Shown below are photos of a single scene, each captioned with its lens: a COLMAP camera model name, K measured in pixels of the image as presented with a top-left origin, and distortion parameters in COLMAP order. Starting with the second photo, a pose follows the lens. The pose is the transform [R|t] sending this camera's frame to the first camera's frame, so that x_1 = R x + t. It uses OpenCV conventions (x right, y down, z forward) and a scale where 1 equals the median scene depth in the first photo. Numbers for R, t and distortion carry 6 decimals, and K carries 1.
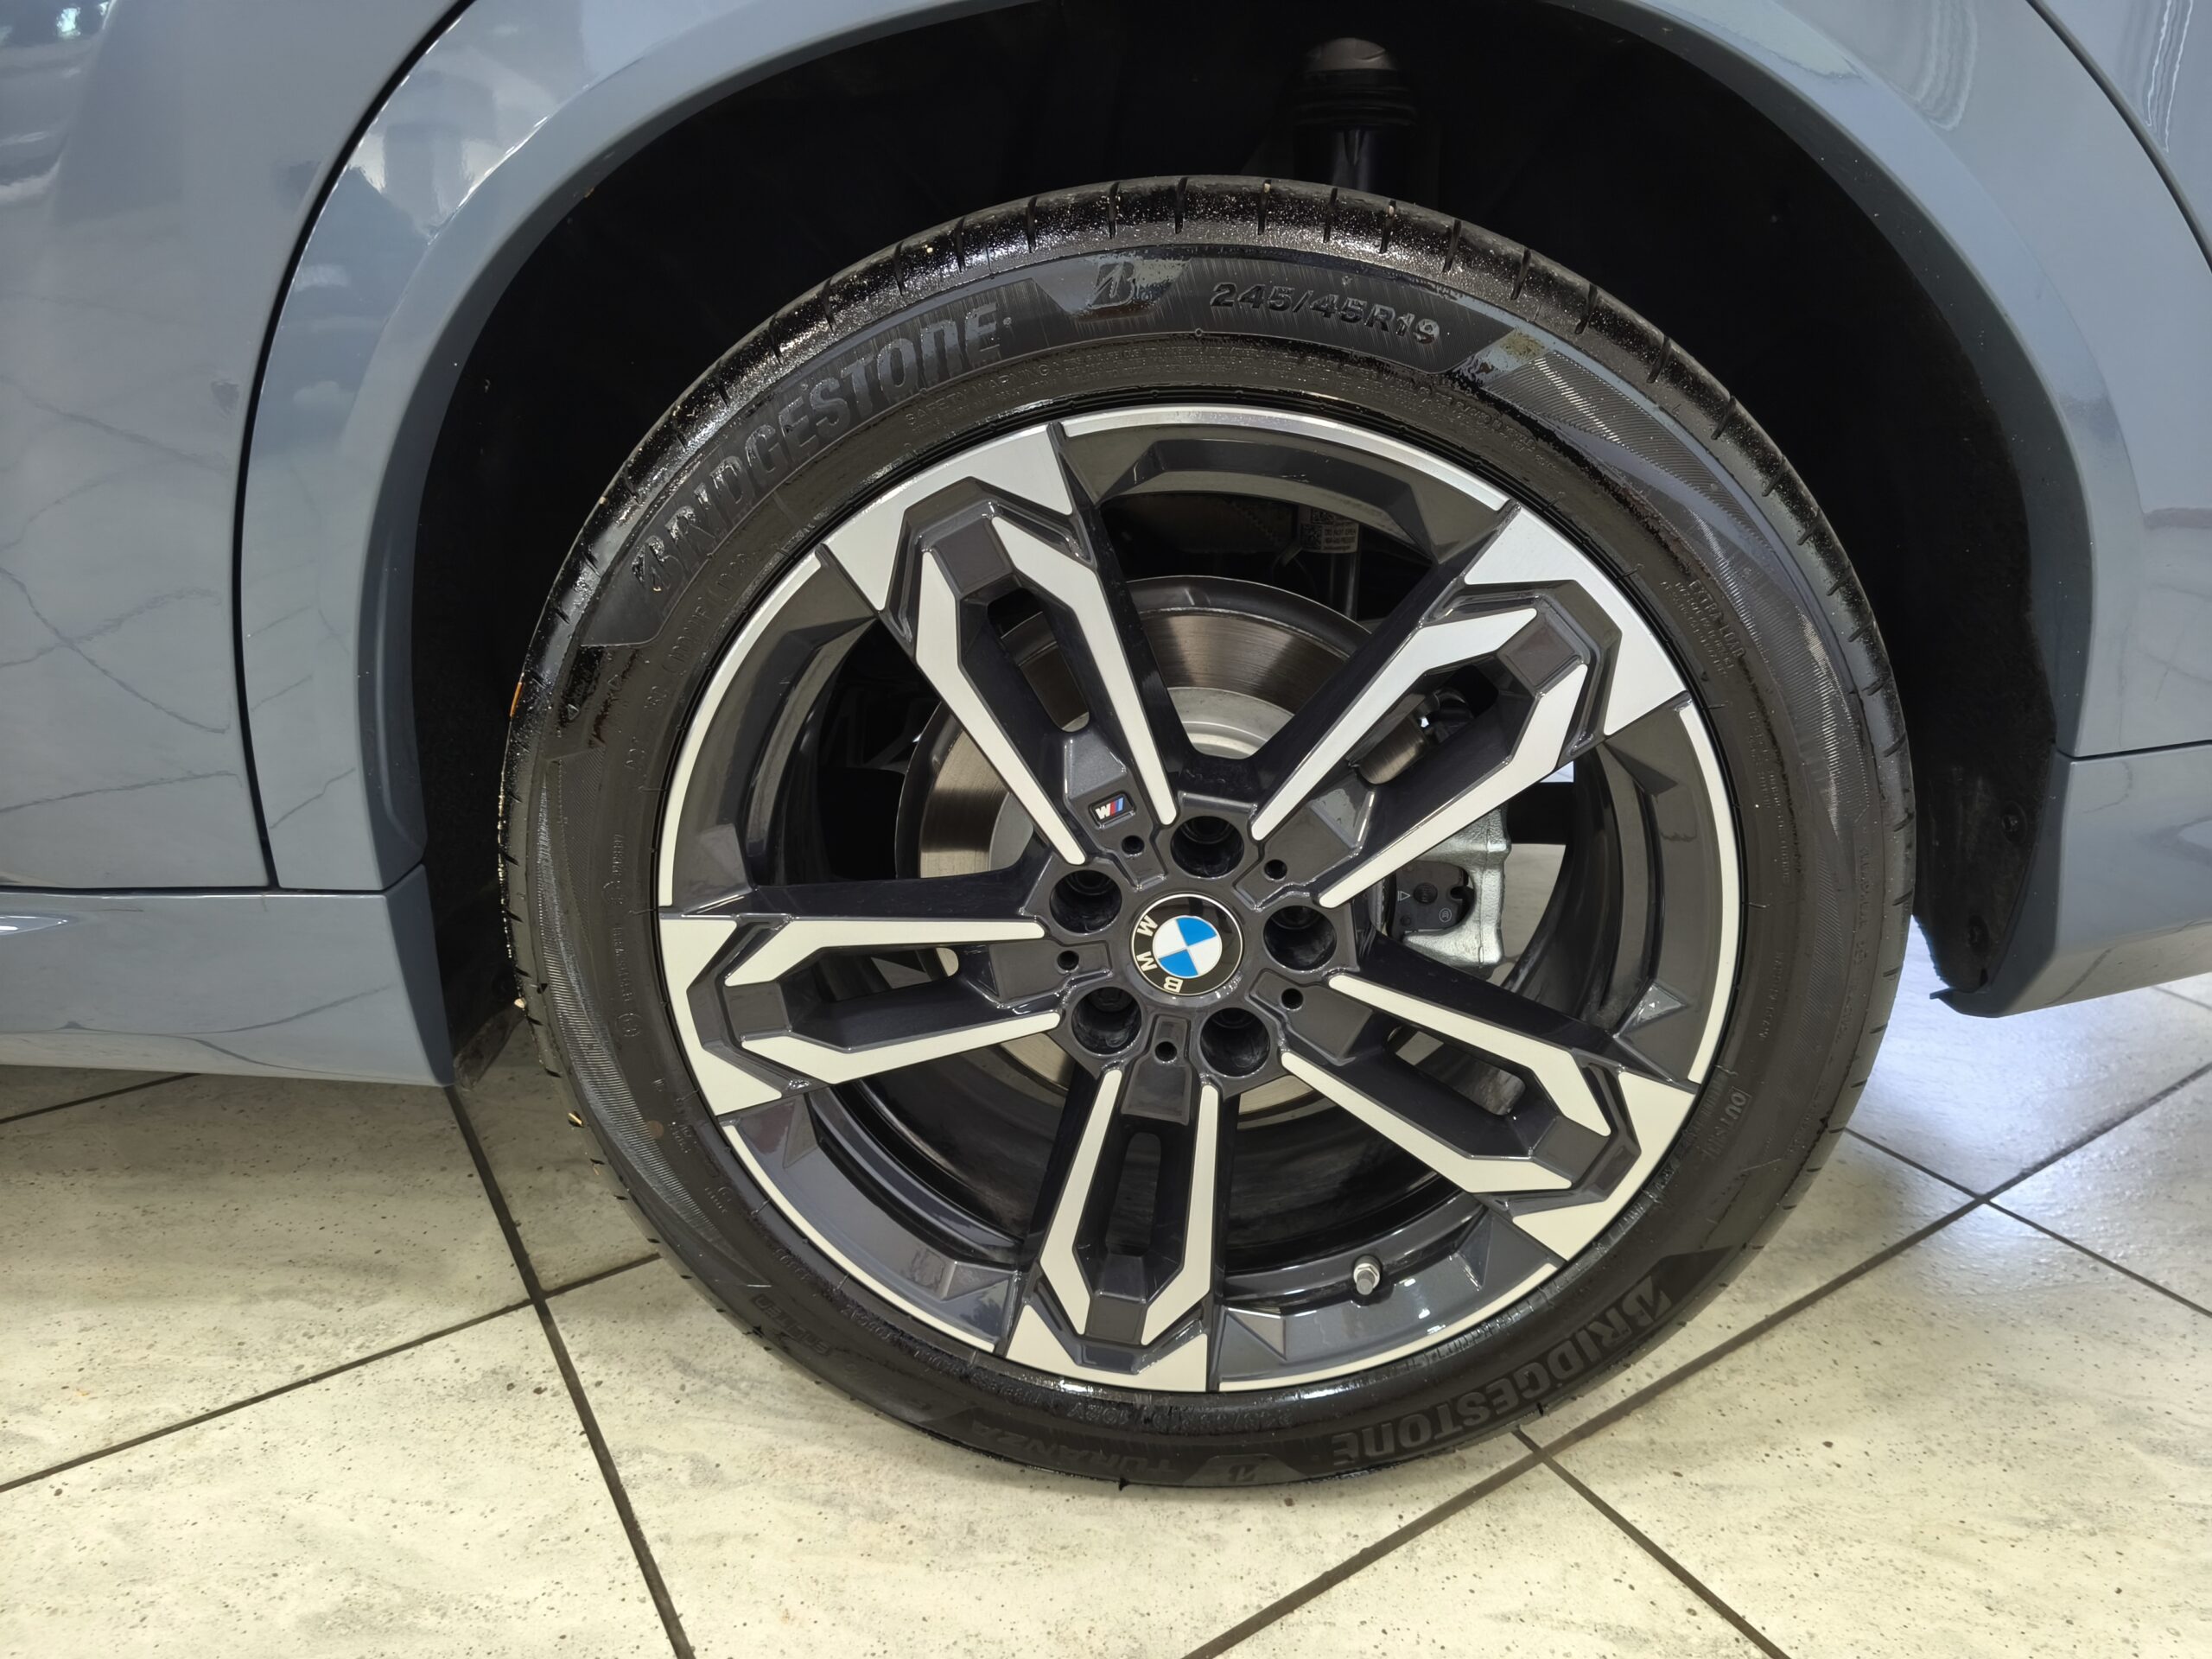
lens RADIAL K [[1417.9, 0, 1108.9], [0, 1417.9, 827.5], [0, 0, 1]] dist [0.042029, -0.031043]
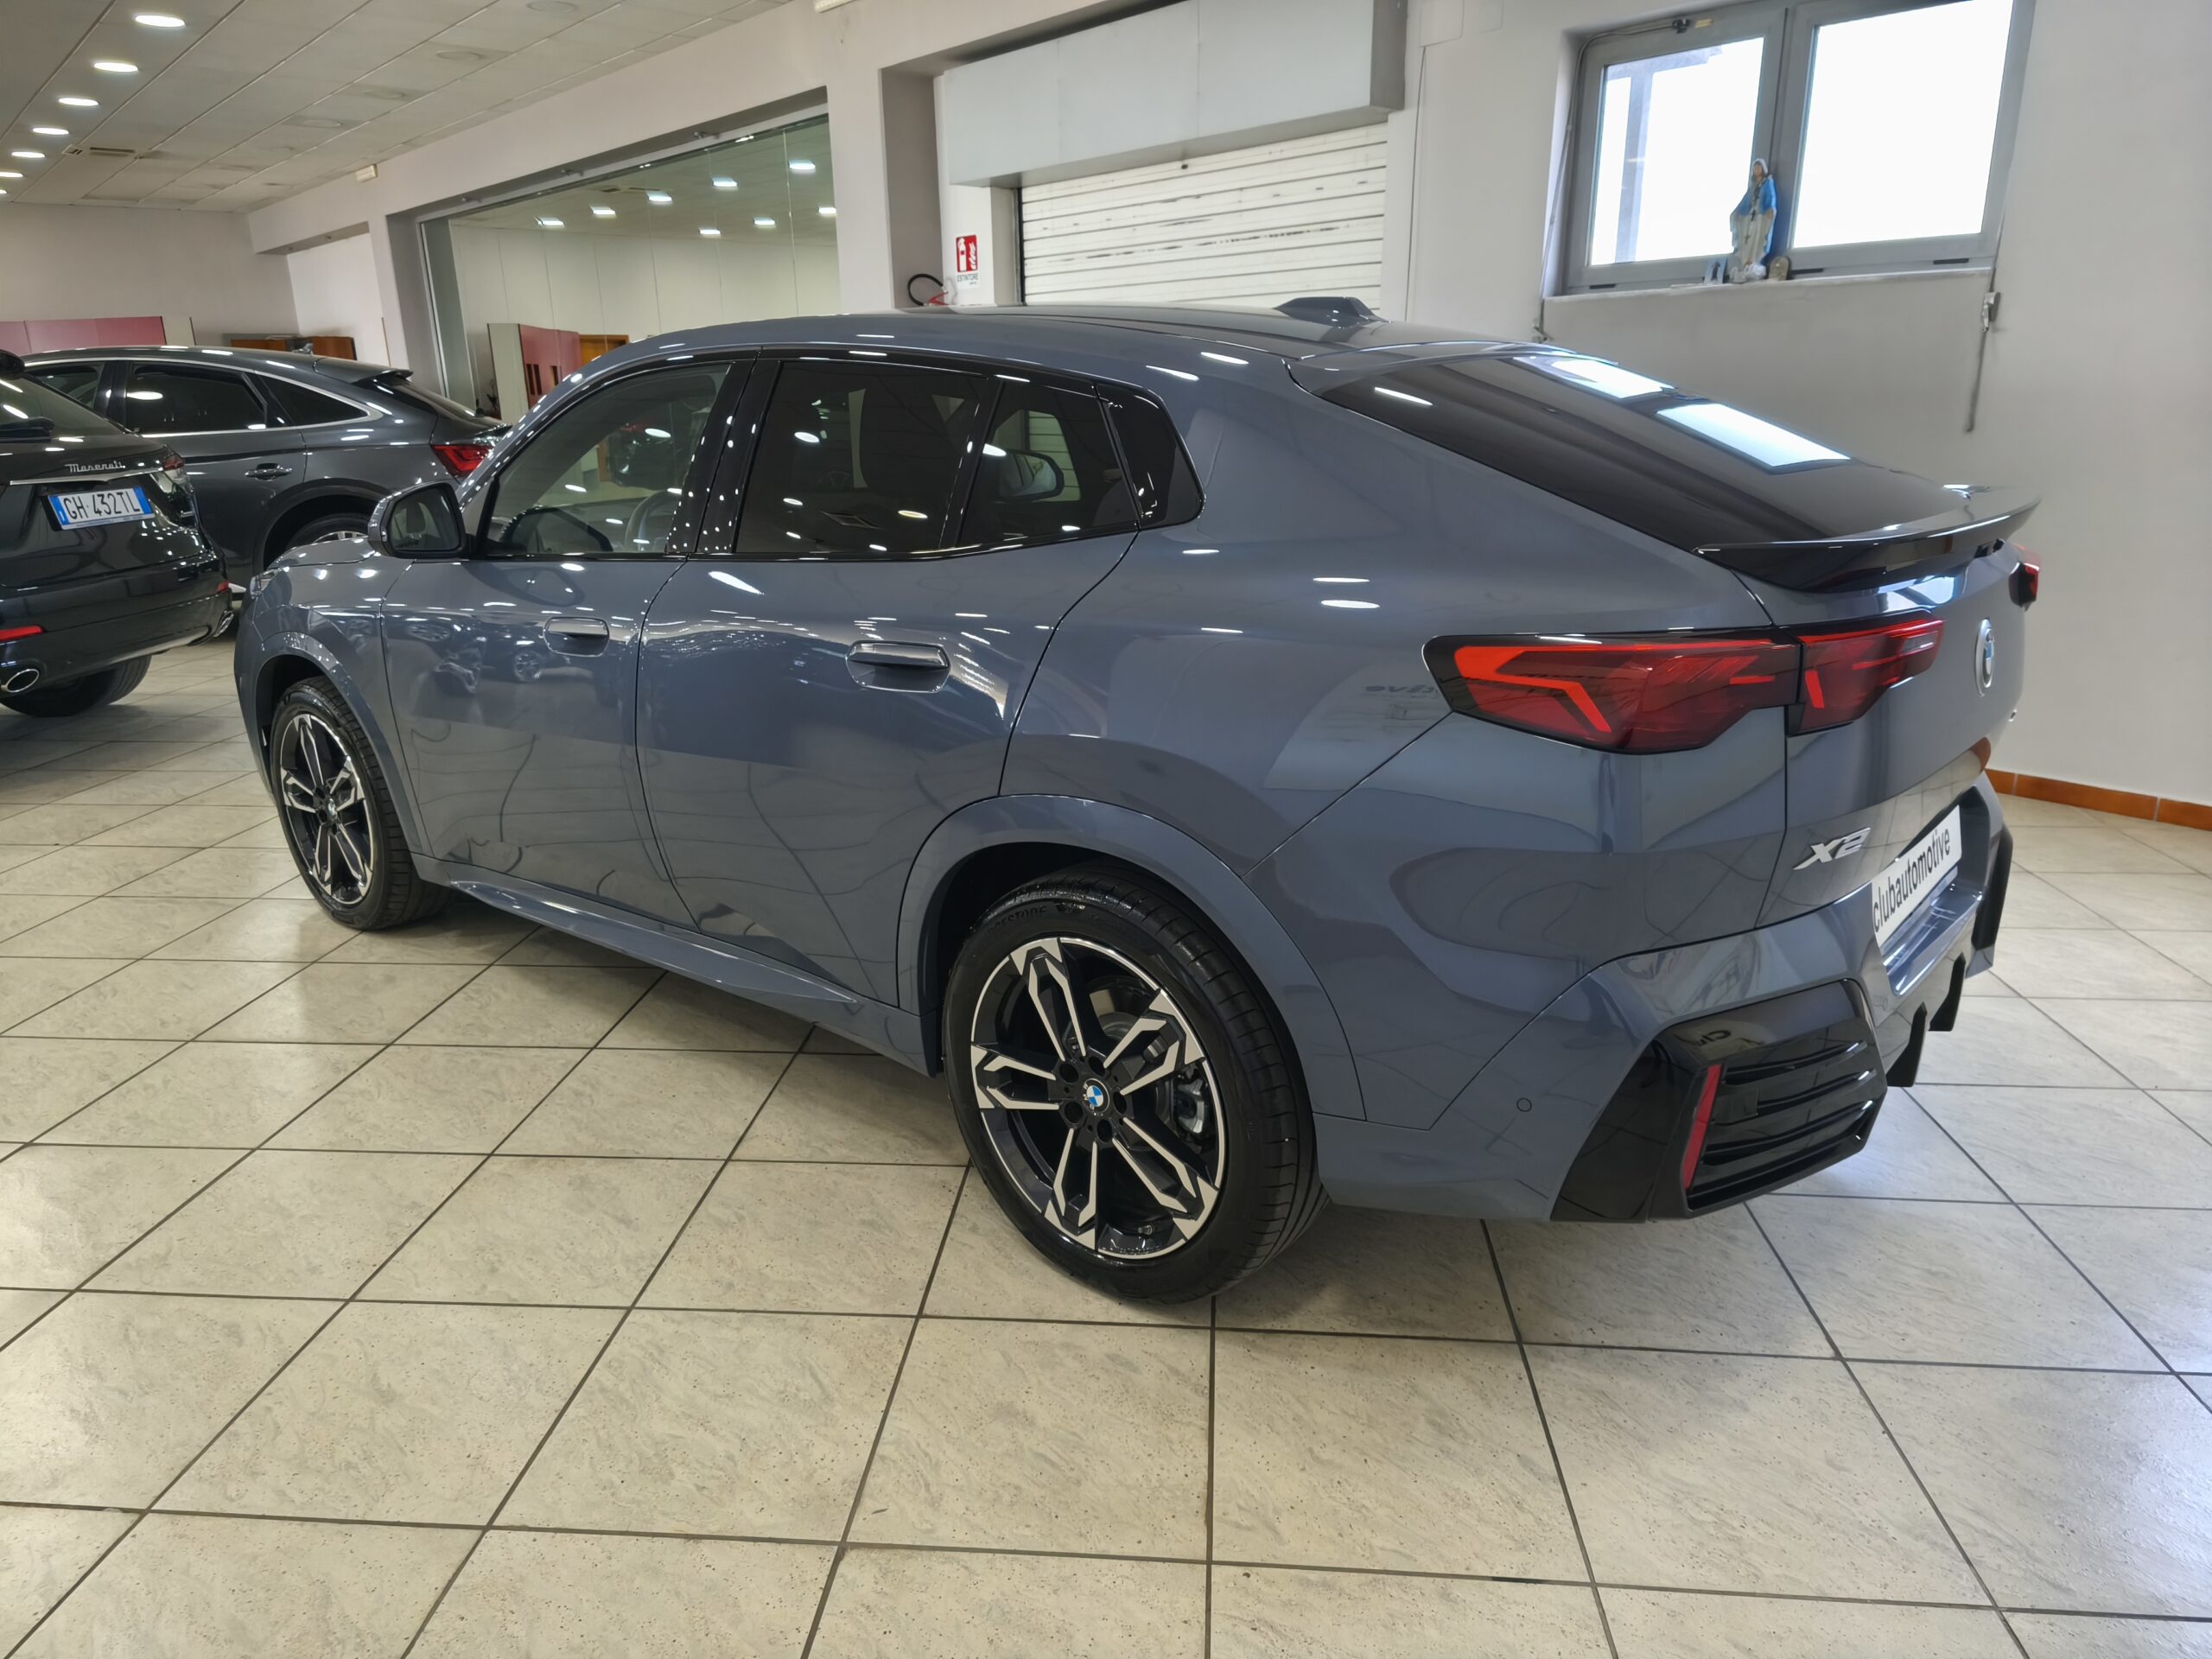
lens RADIAL K [[1417.9, 0, 1111.2], [0, 1417.9, 818.6], [0, 0, 1]] dist [0.042029, -0.031043]
pose [[0.796943, 0.160330, -0.582388, 1.802956], [-0.206182, 0.978430, -0.012781, -0.480803], [0.567777, 0.130264, 0.812810, -1.603780]]
